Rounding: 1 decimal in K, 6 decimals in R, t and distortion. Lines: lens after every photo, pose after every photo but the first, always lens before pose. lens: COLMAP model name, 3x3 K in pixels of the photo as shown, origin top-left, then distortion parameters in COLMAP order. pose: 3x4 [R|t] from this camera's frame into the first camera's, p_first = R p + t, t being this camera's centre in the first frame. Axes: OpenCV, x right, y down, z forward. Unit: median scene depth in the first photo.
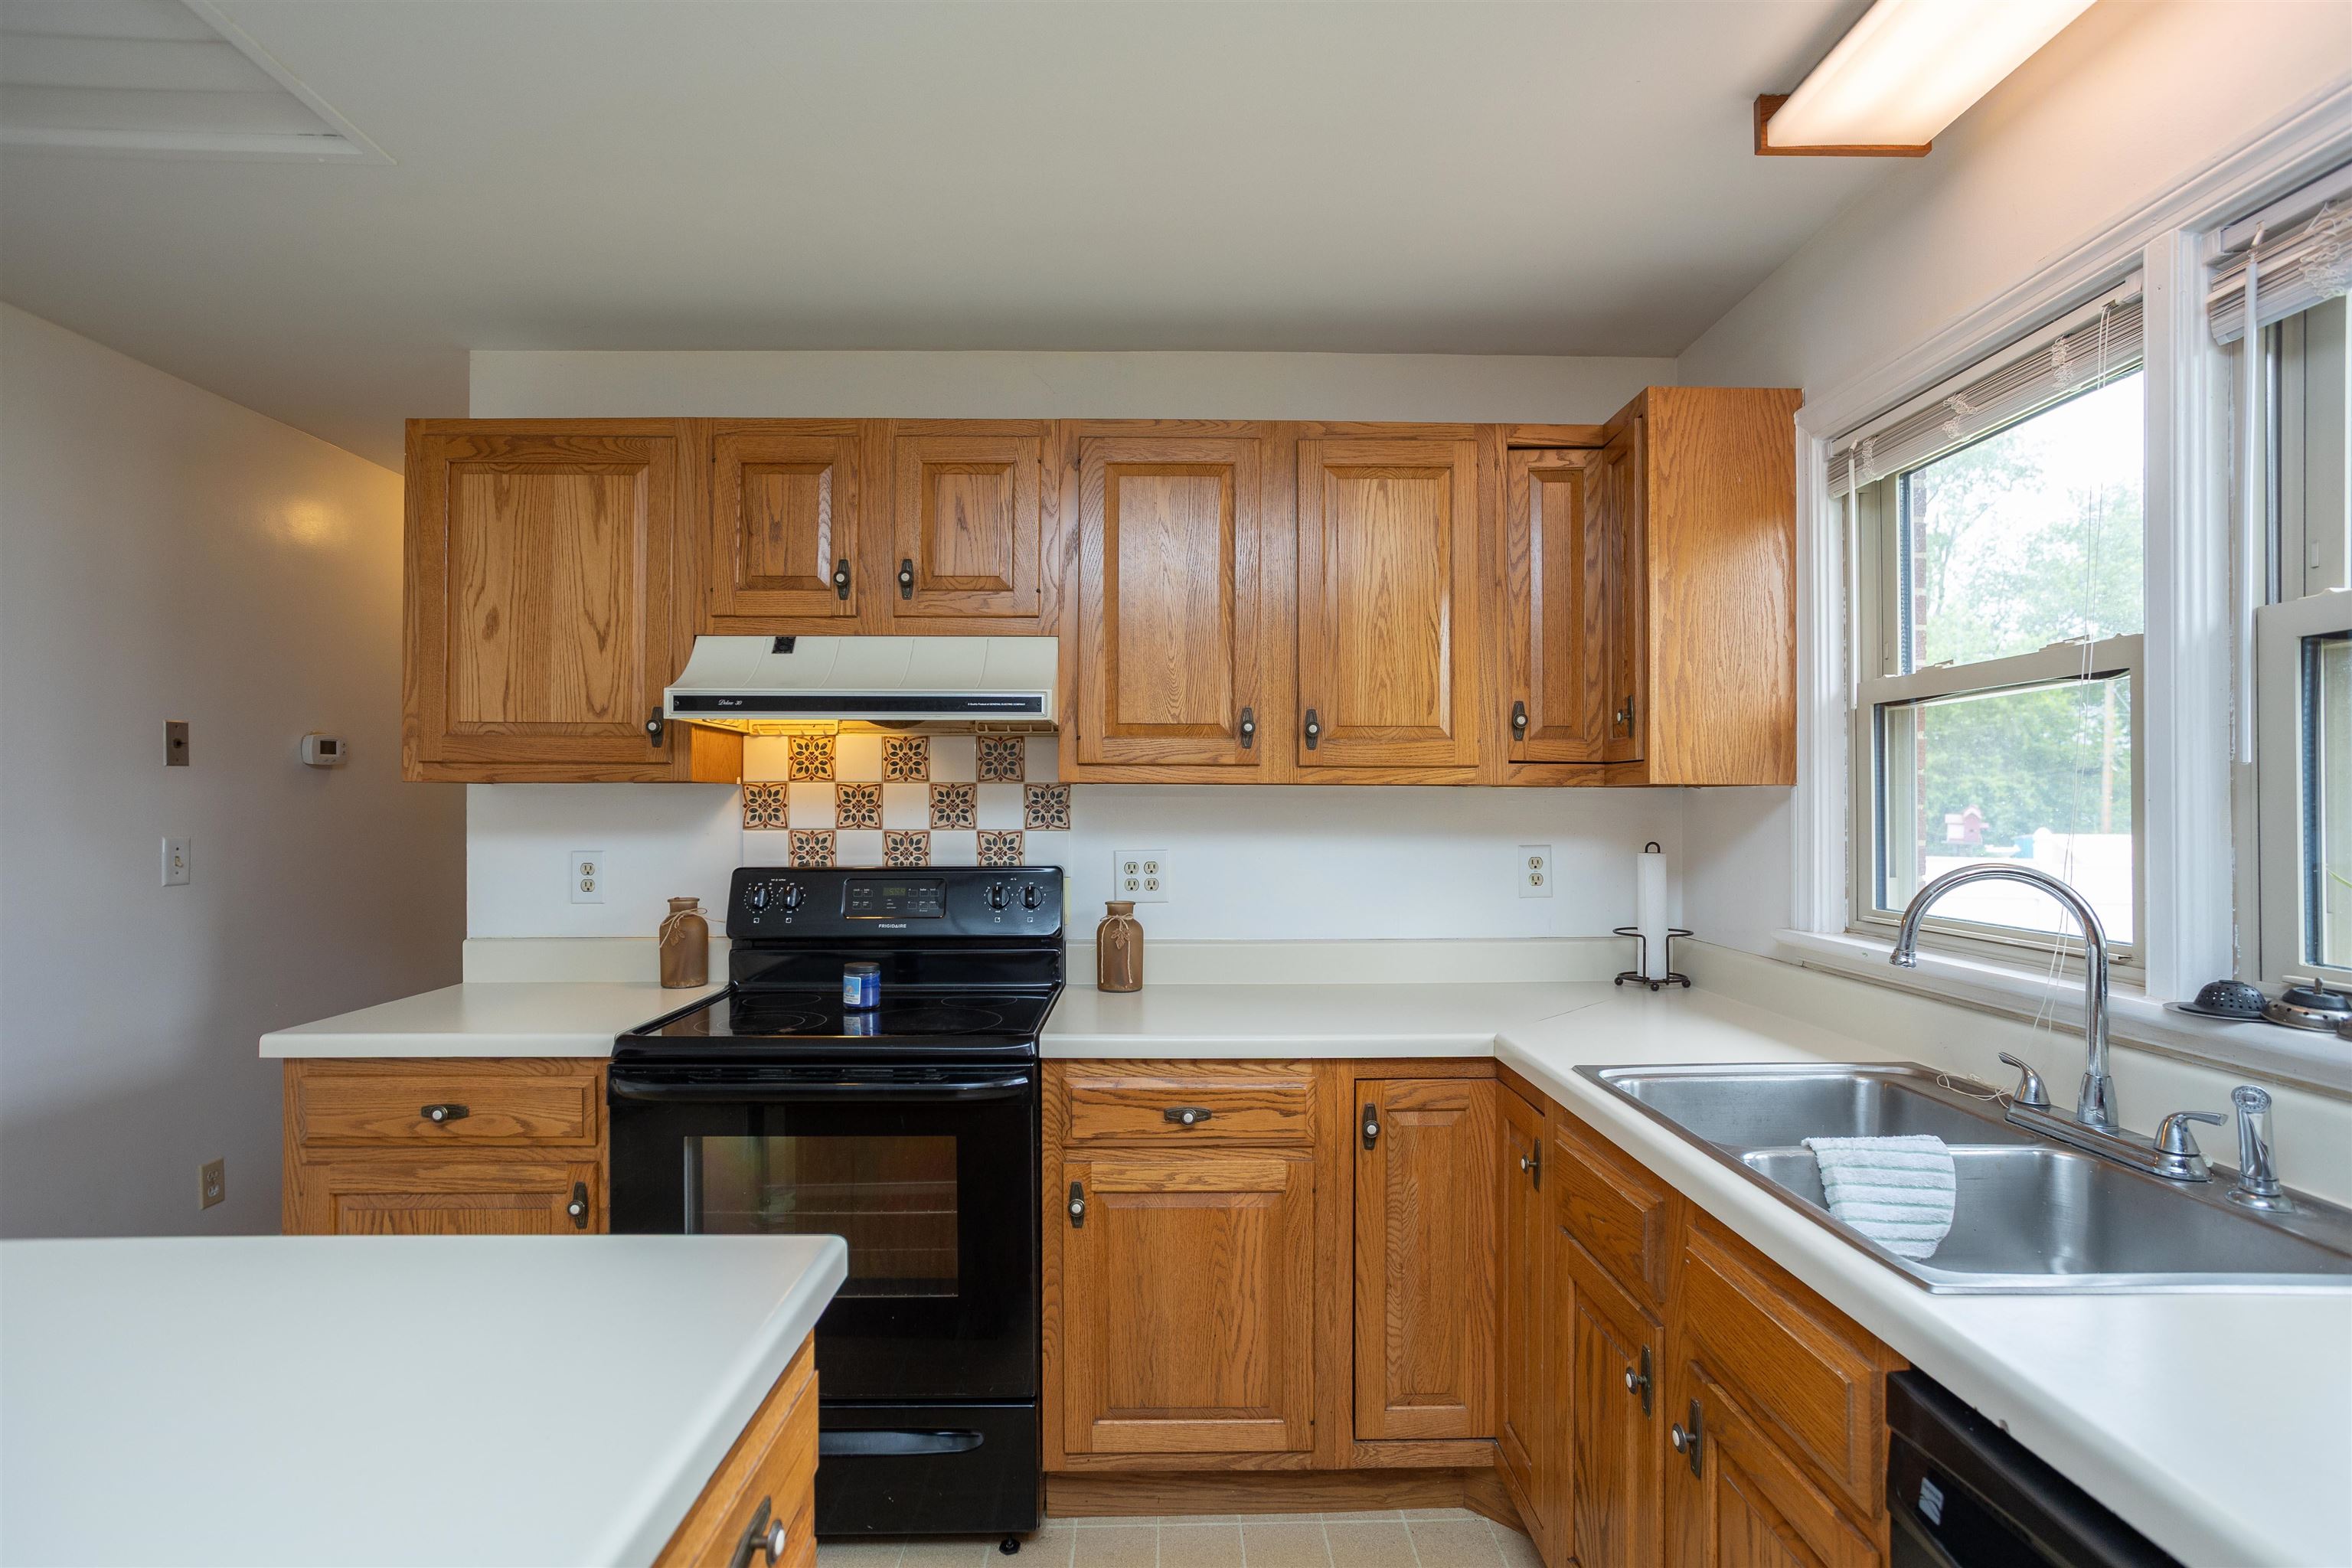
lens RADIAL K [[1144.7, 0, 1193.7], [0, 1144.7, 803.0], [0, 0, 1]] dist [-0.045307, 0.030848]
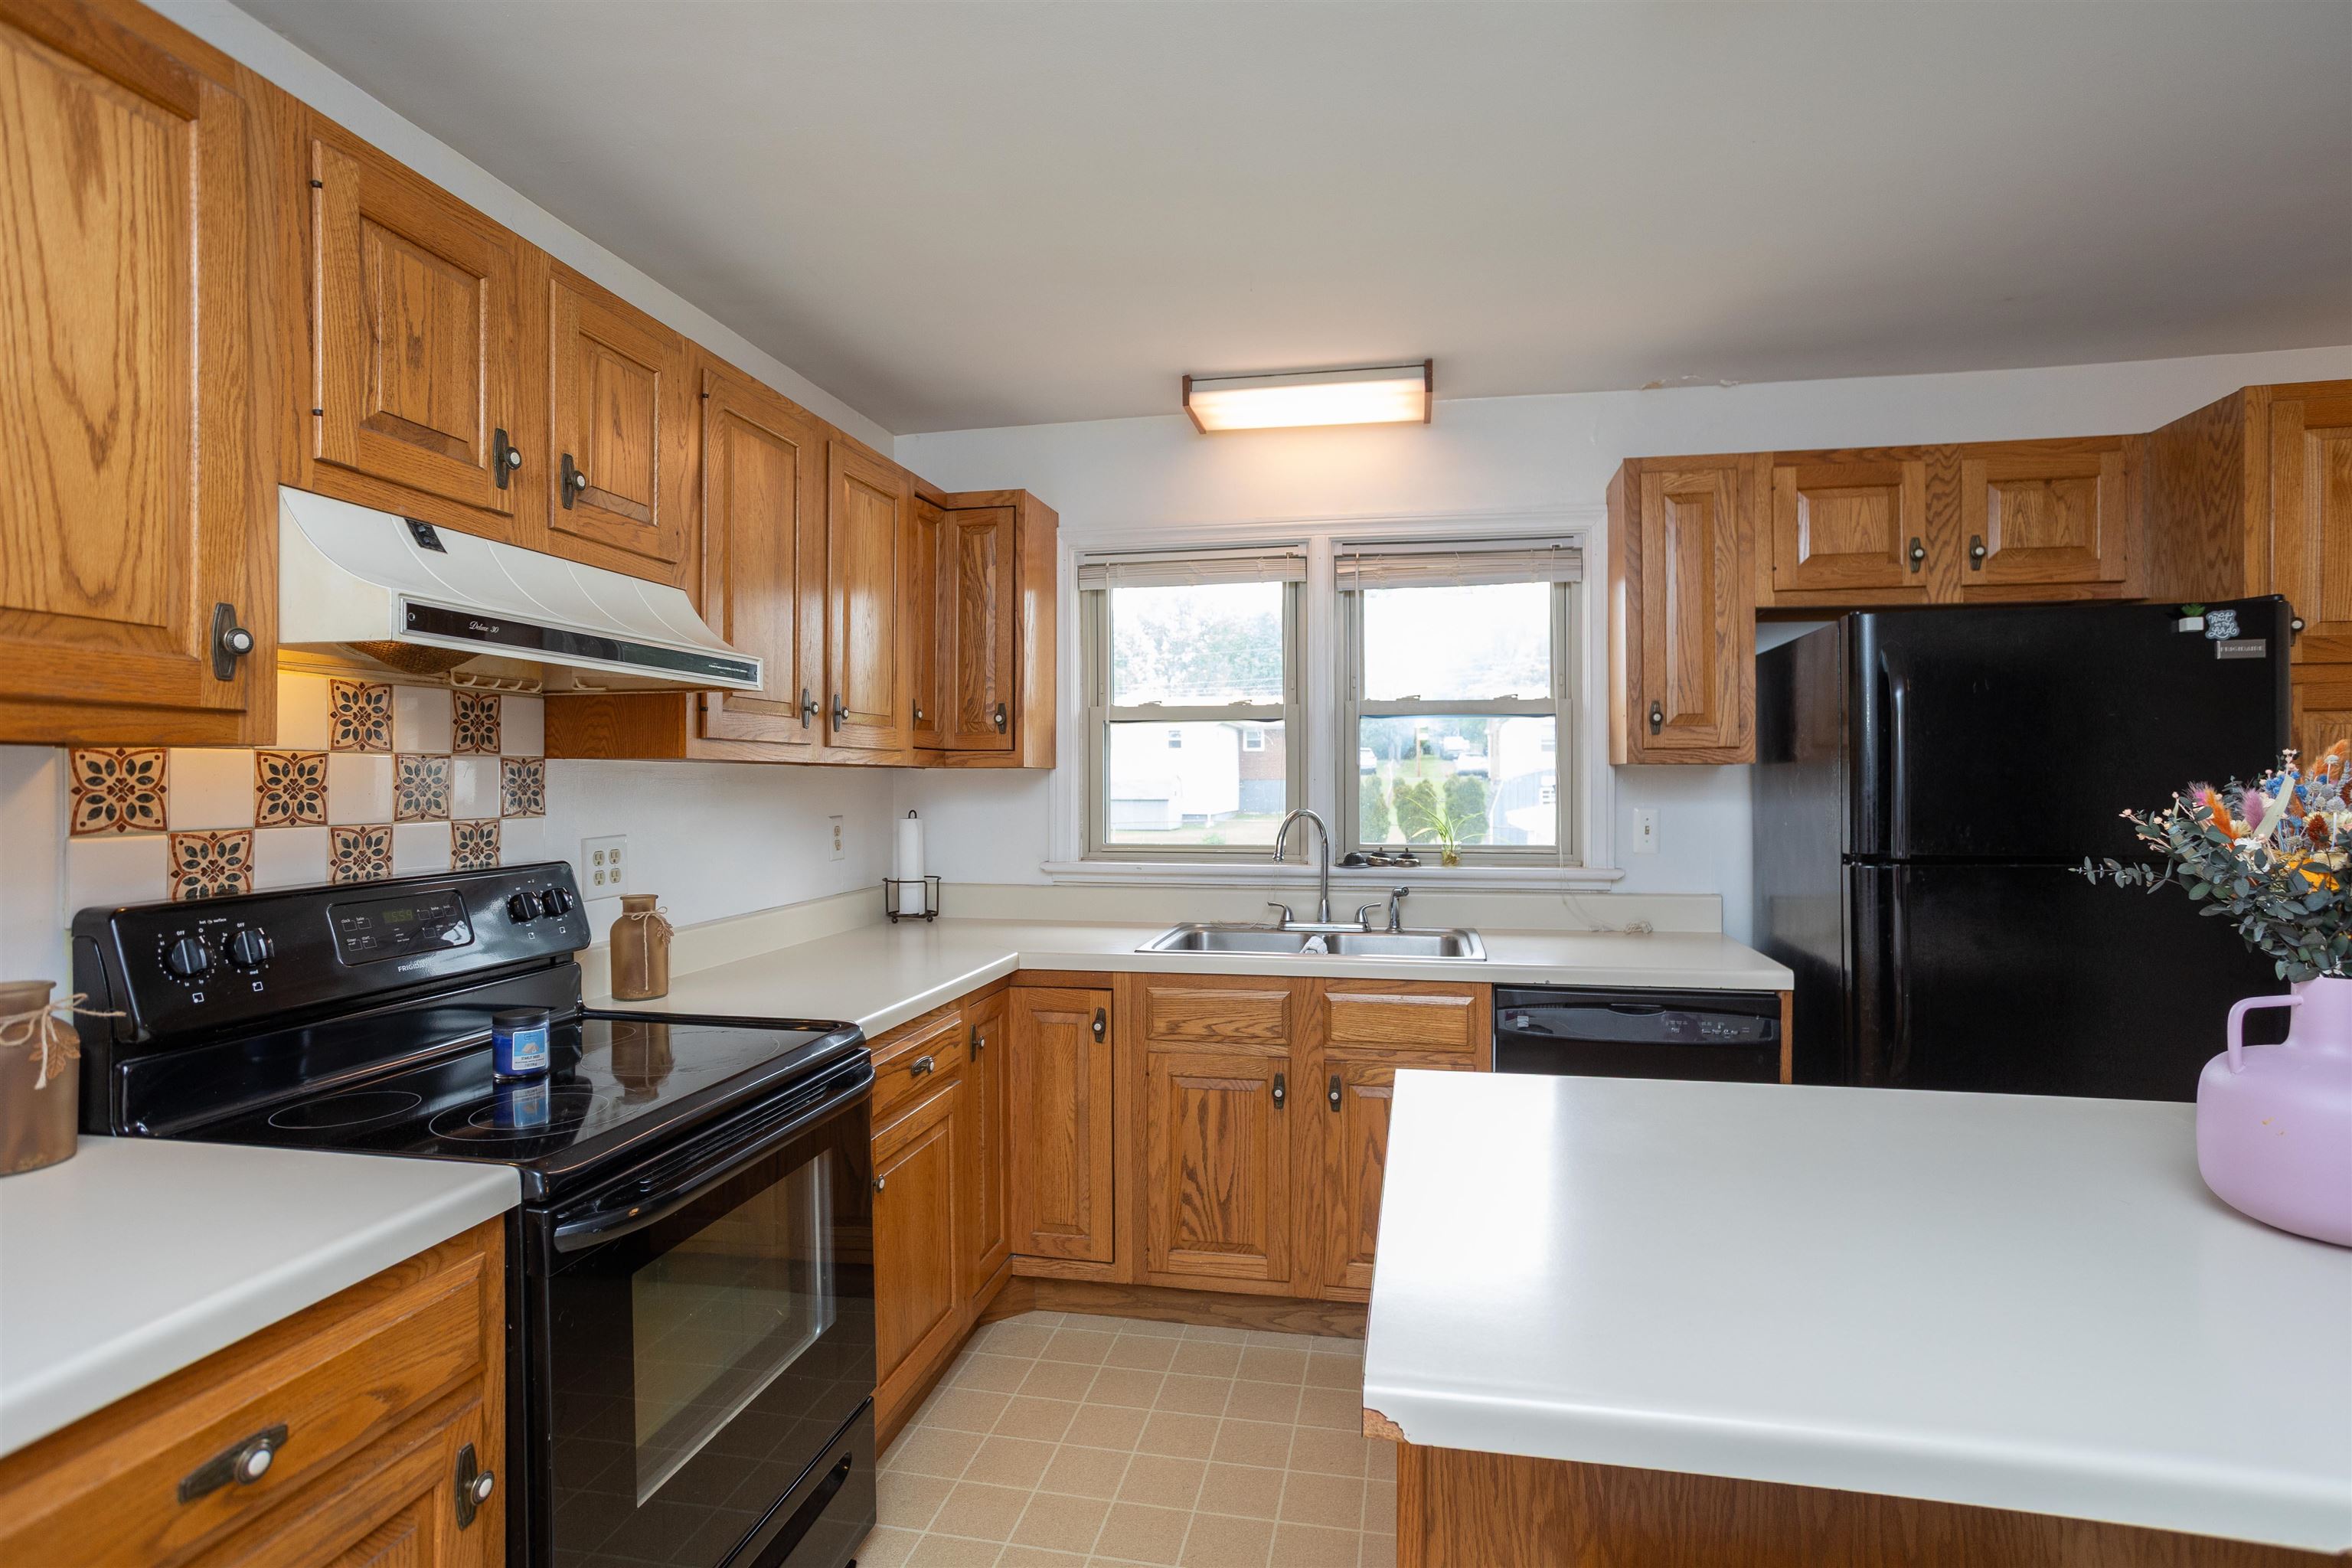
lens RADIAL K [[1144.7, 0, 1164.4], [0, 1144.7, 792.0], [0, 0, 1]] dist [-0.045307, 0.030848]
pose [[0.226242, -0.013349, 0.973980, -0.780869], [-0.000044, 0.999906, 0.013714, -0.004033], [-0.974071, -0.003145, 0.226220, 0.403027]]
